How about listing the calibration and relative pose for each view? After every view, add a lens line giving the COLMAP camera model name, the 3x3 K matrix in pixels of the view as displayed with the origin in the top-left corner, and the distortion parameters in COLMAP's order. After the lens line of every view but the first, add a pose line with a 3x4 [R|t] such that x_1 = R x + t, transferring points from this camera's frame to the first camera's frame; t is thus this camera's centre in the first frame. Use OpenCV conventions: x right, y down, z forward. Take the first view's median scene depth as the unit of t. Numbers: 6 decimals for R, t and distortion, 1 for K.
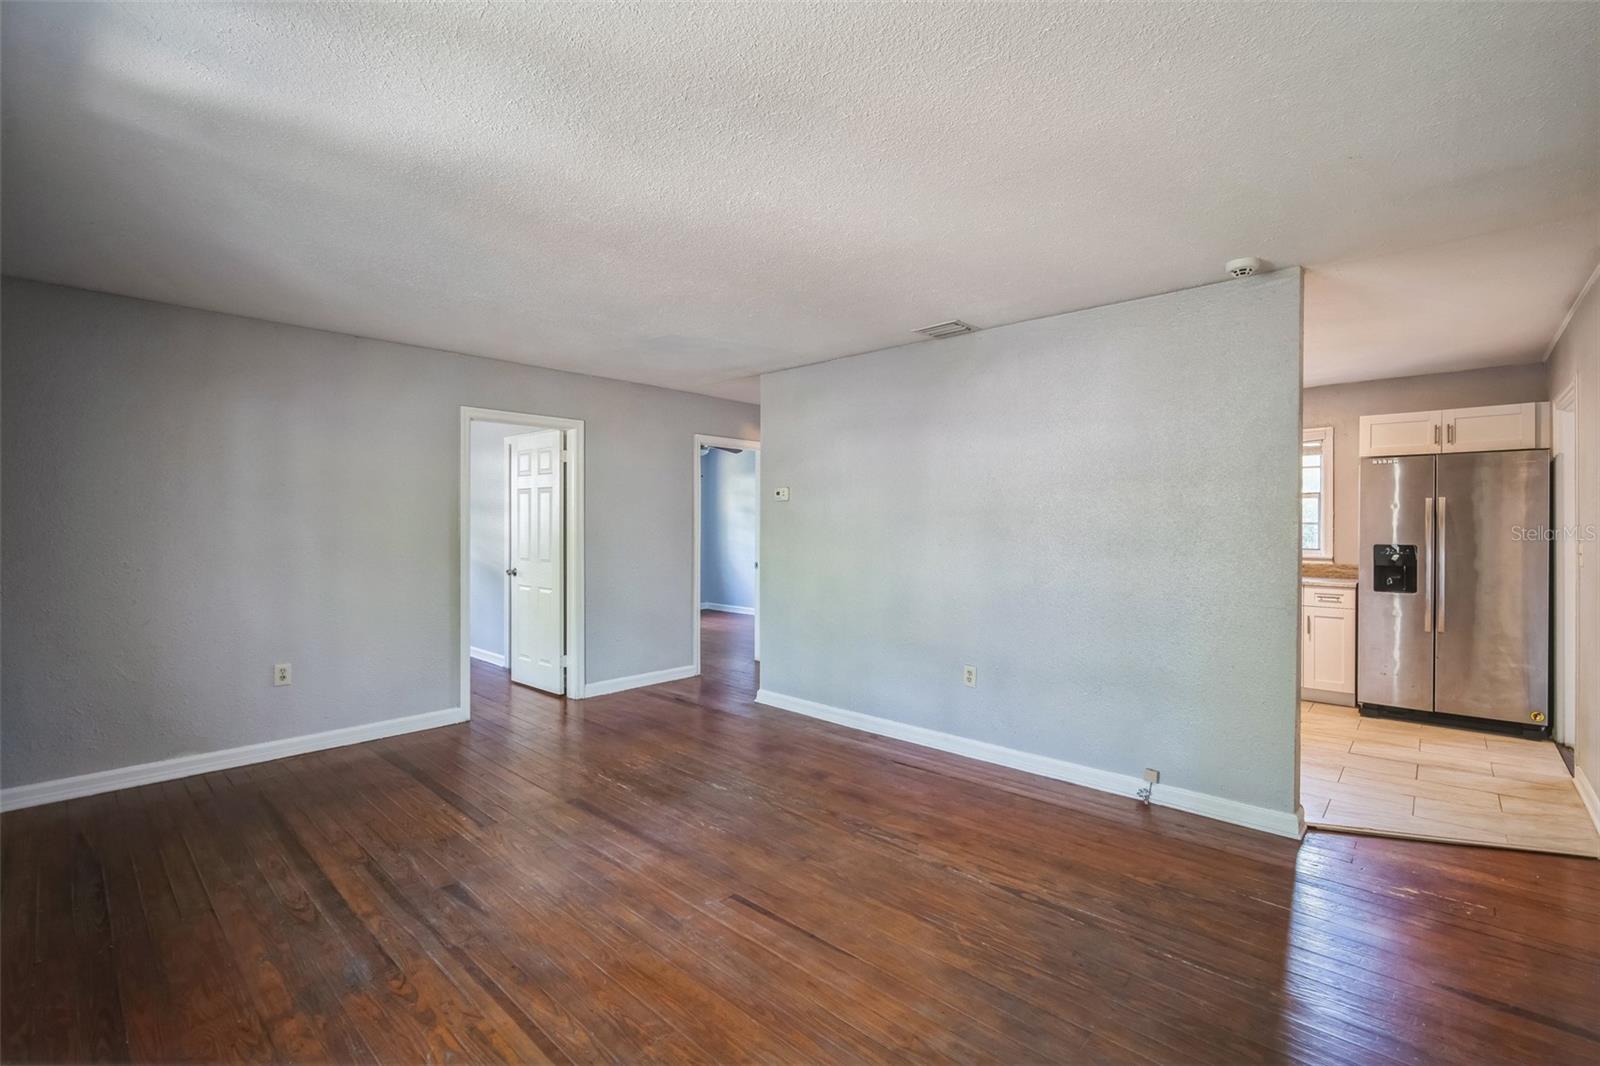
lens RADIAL K [[697.1, 0, 800.0], [0, 697.1, 533.0], [0, 0, 1]] dist [-0.010794, 0.000558]
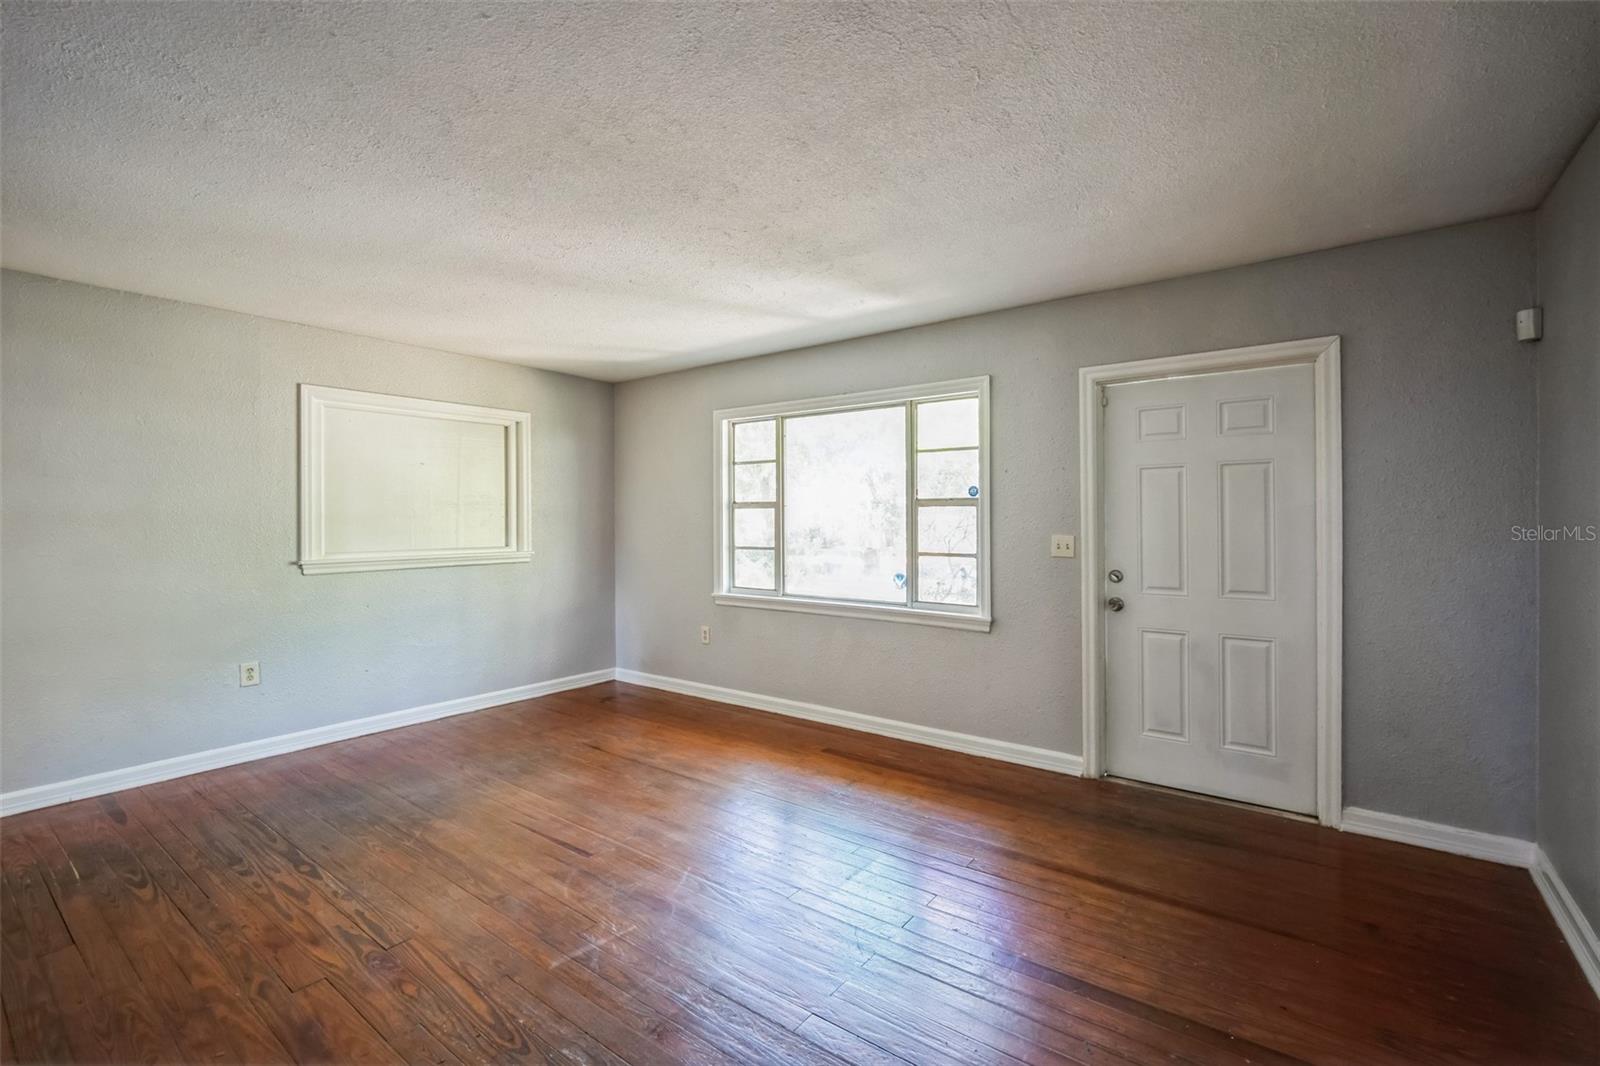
lens RADIAL K [[708.1, 0, 799.4], [0, 708.1, 518.2], [0, 0, 1]] dist [-0.012829, 0.004353]
pose [[-0.995503, 0.001024, -0.094723, -0.282927], [0.000021, 0.999944, 0.010587, -0.019533], [0.094729, 0.010537, -0.995447, 1.880307]]
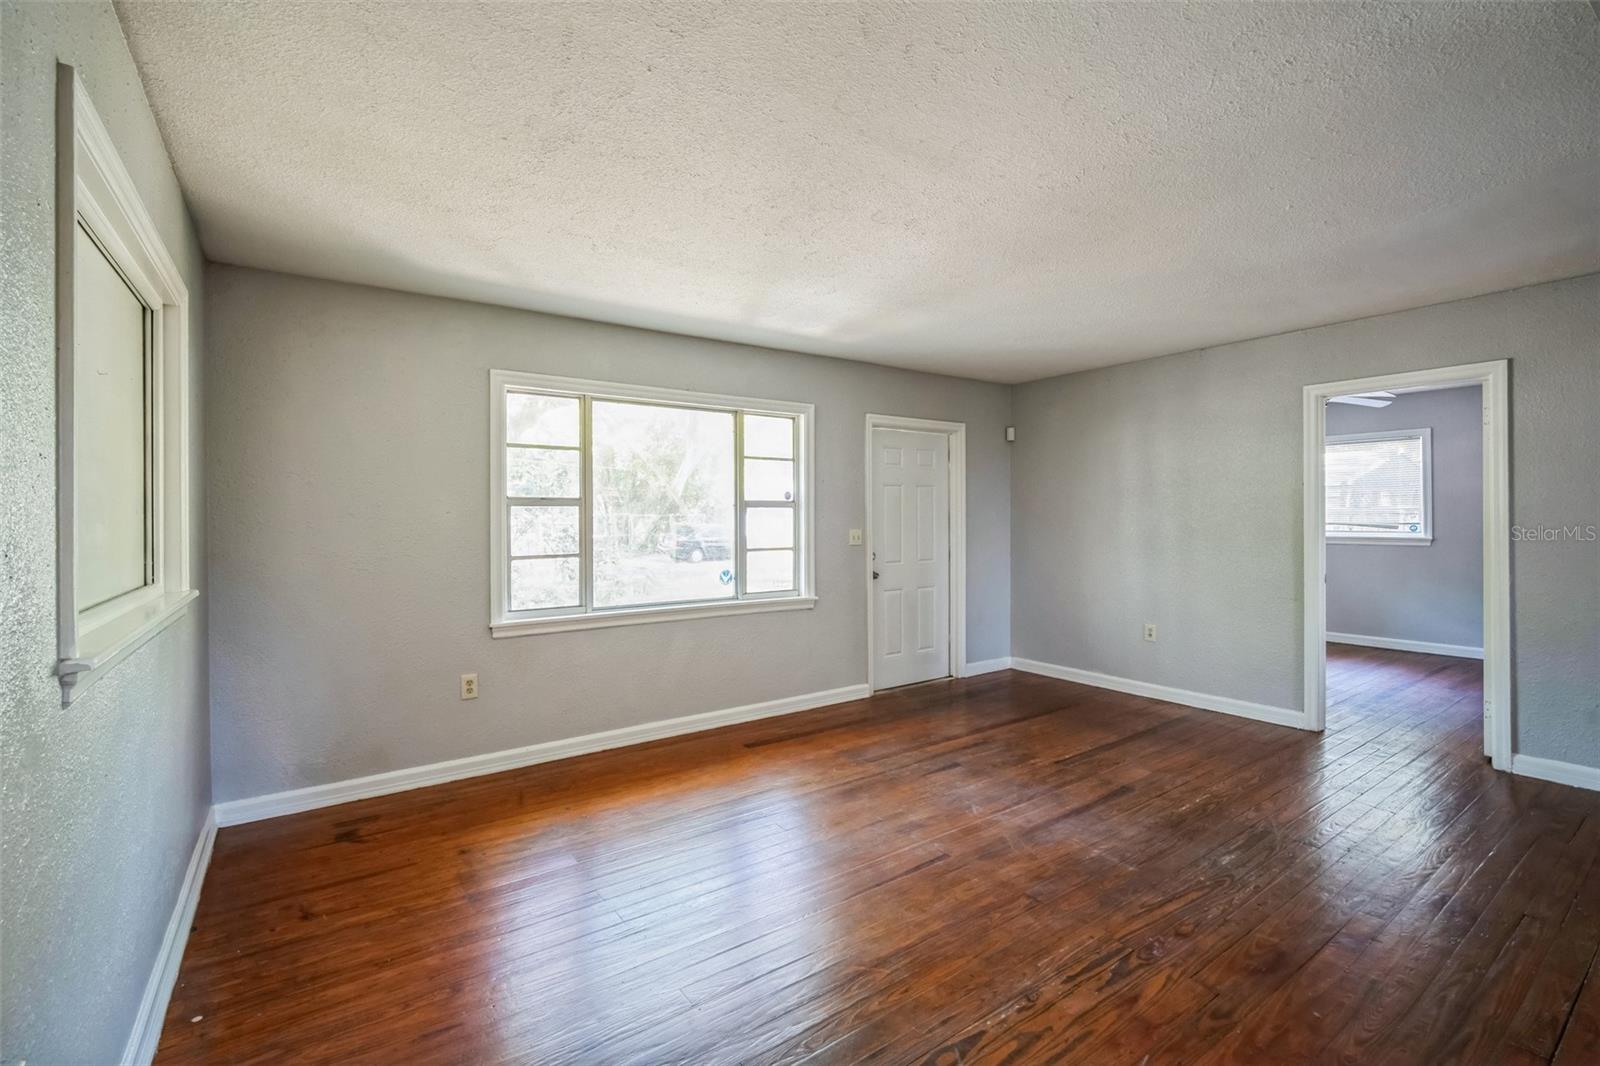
lens RADIAL K [[708.1, 0, 799.4], [0, 708.1, 518.2], [0, 0, 1]] dist [-0.012829, 0.004353]
pose [[-0.204731, 0.000641, -0.978818, 0.914171], [-0.006148, 0.999979, 0.001941, -0.007155], [0.978799, 0.006415, -0.204723, 0.876891]]
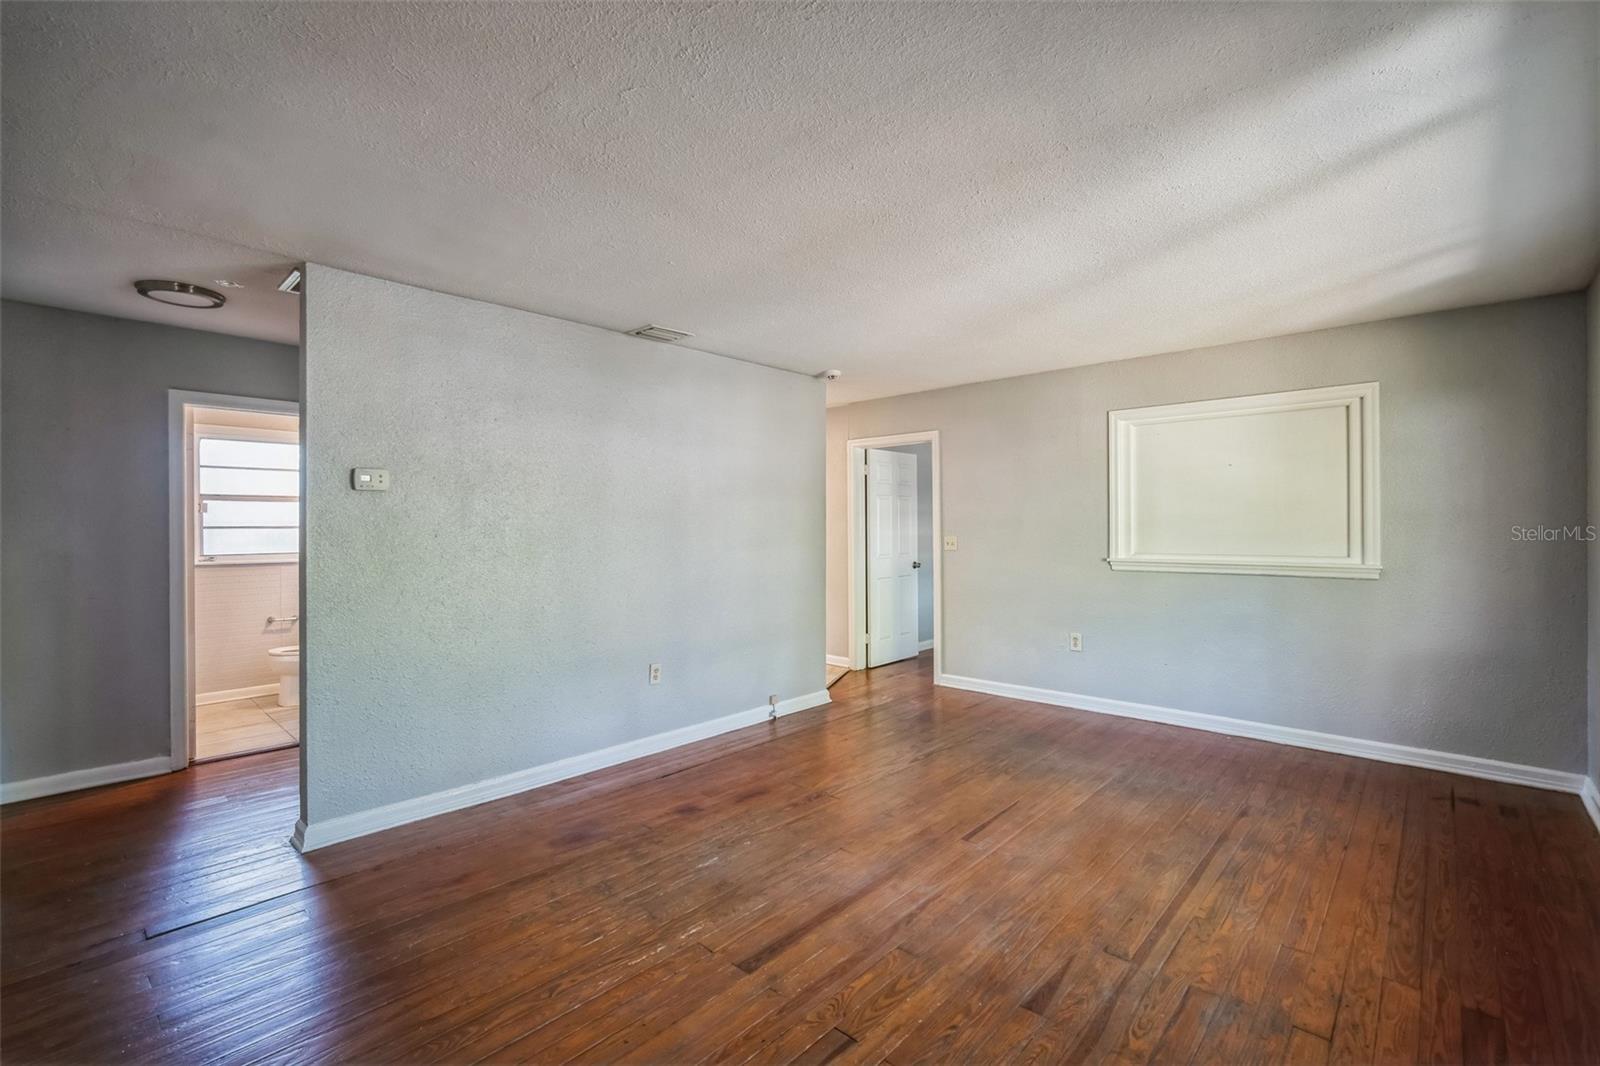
lens RADIAL K [[708.1, 0, 799.4], [0, 708.1, 518.2], [0, 0, 1]] dist [-0.012829, 0.004353]
pose [[-0.000894, 0.007623, 0.999971, -1.141894], [0.018176, 0.999806, -0.007605, -0.016090], [-0.999834, 0.018169, -0.001032, 1.119607]]
